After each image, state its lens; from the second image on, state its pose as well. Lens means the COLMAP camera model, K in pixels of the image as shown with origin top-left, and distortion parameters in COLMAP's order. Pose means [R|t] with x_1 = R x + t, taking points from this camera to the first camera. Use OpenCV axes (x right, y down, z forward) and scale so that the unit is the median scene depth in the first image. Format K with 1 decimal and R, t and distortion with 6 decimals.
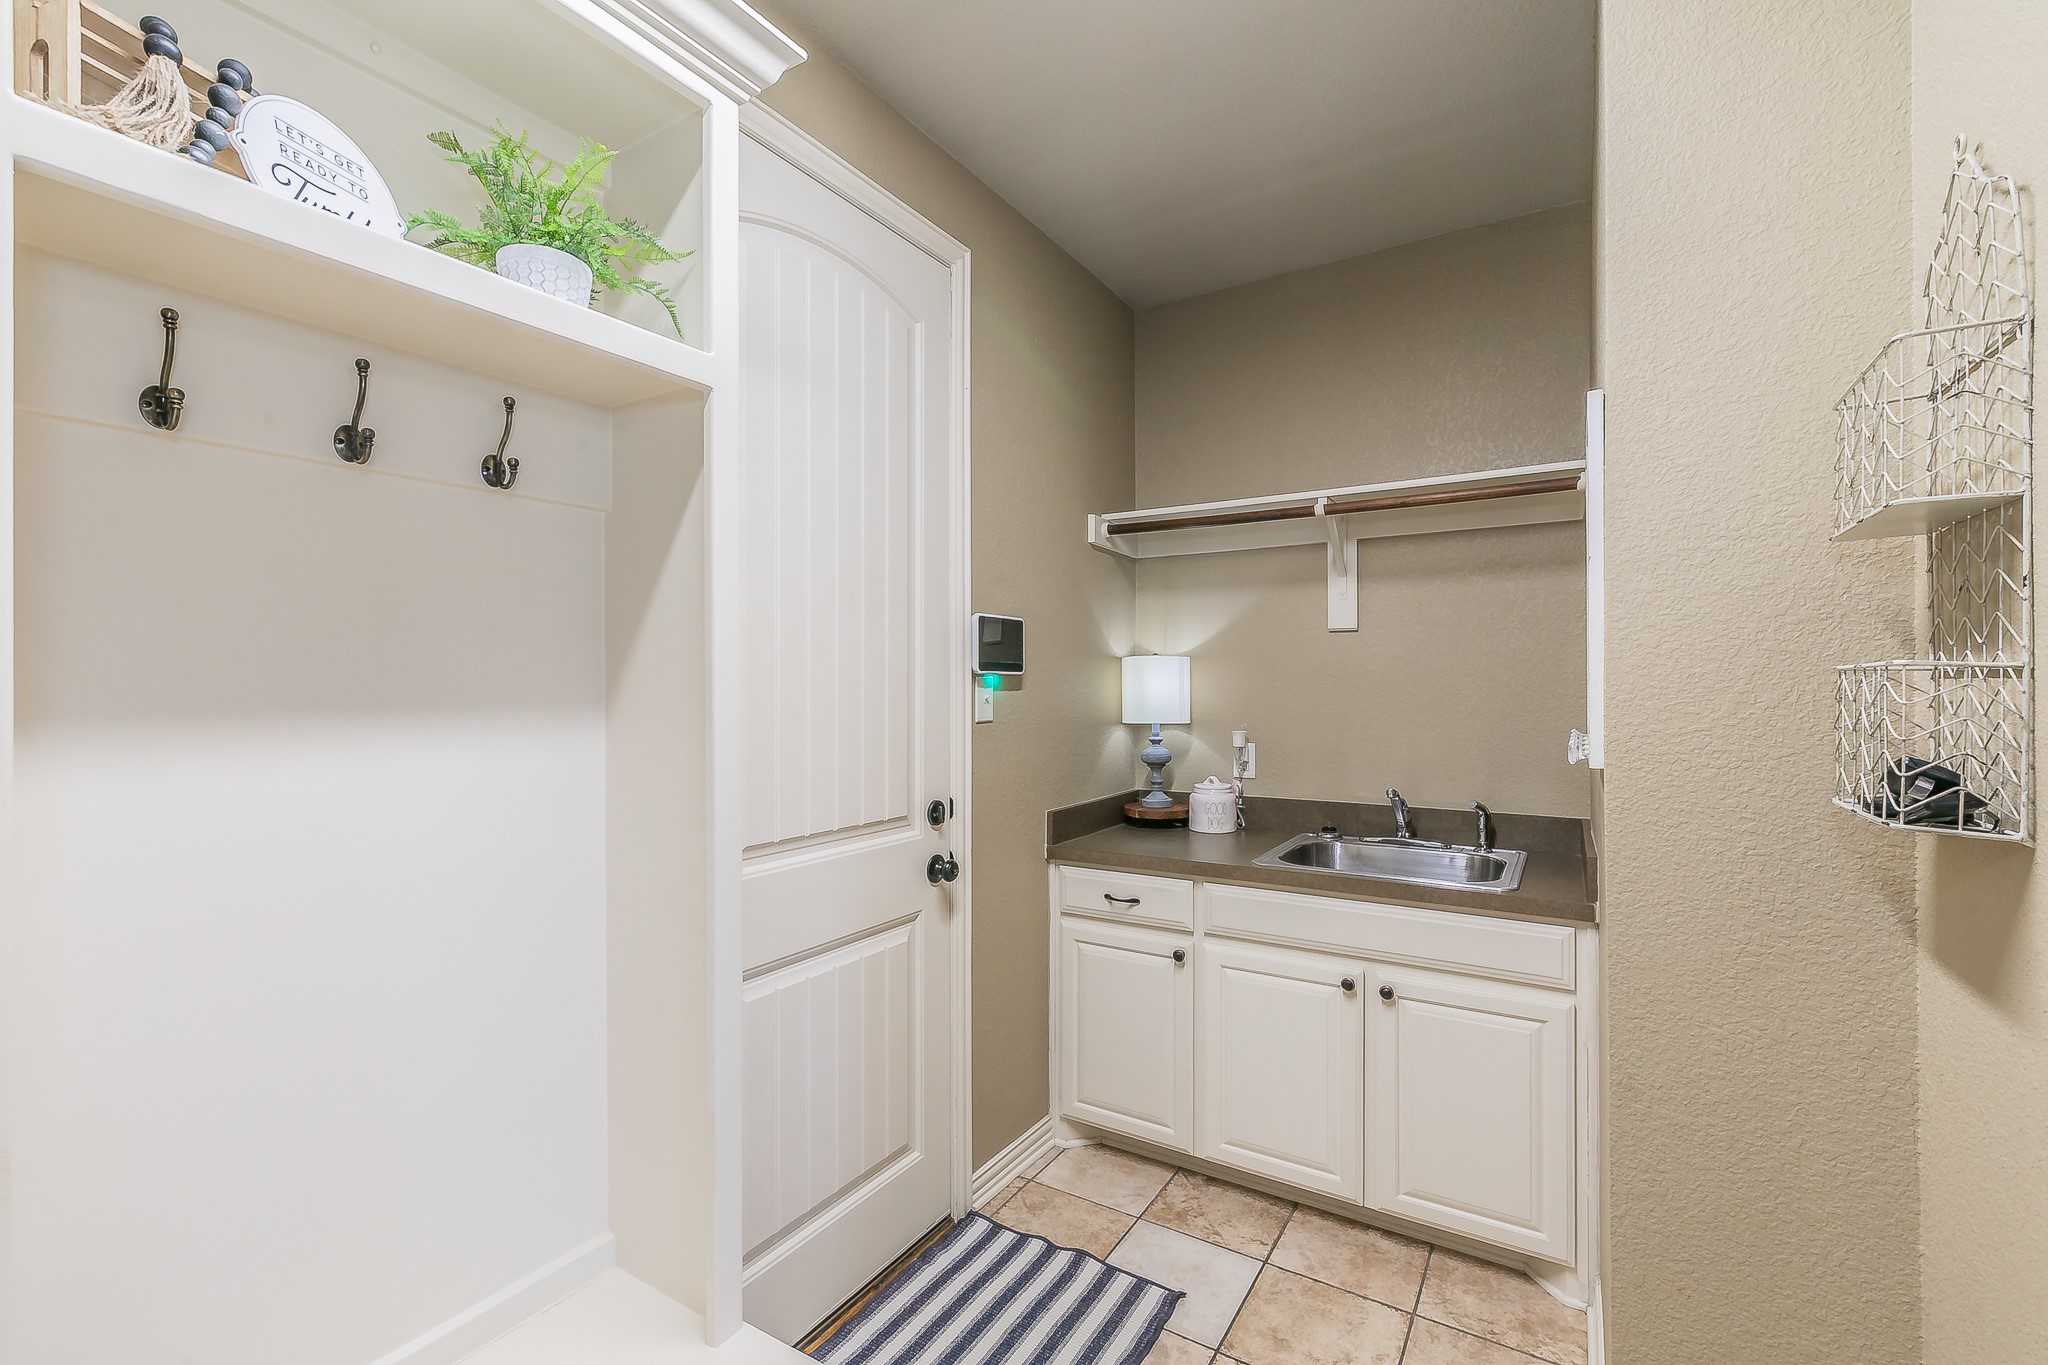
lens RADIAL K [[895.7, 0, 1024.0], [0, 895.7, 682.5], [0, 0, 1]] dist [-0.001342, -0.000249]
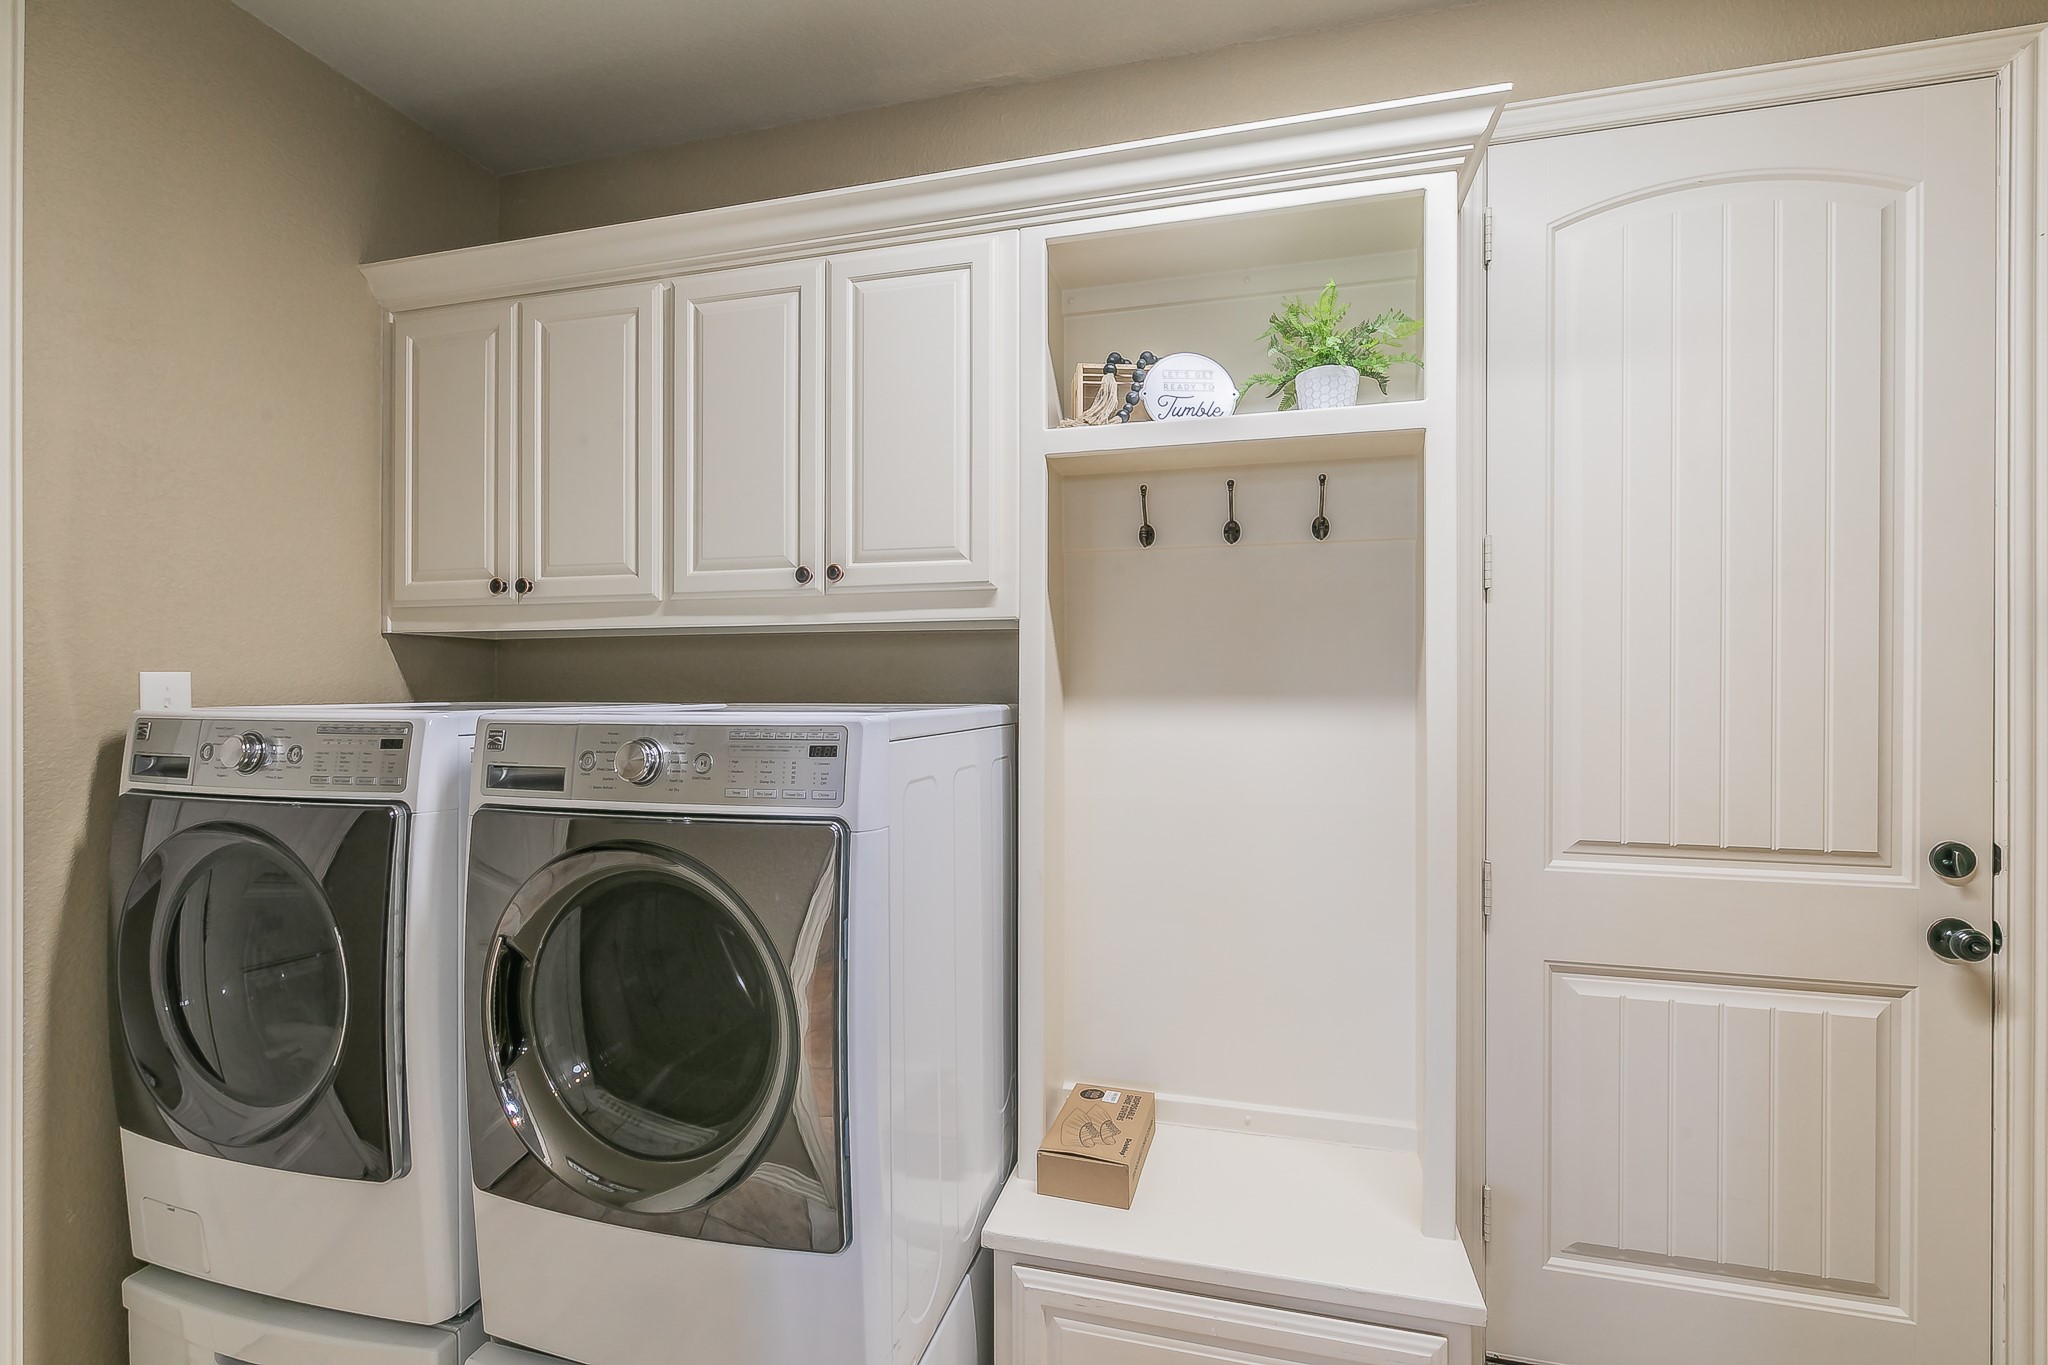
lens RADIAL K [[895.7, 0, 1024.0], [0, 895.7, 682.5], [0, 0, 1]] dist [-0.001342, -0.000249]
pose [[0.286342, 0.004726, -0.958116, 0.476149], [0.001018, 0.999986, 0.005236, -0.000665], [0.958127, -0.002474, 0.286333, 0.110980]]
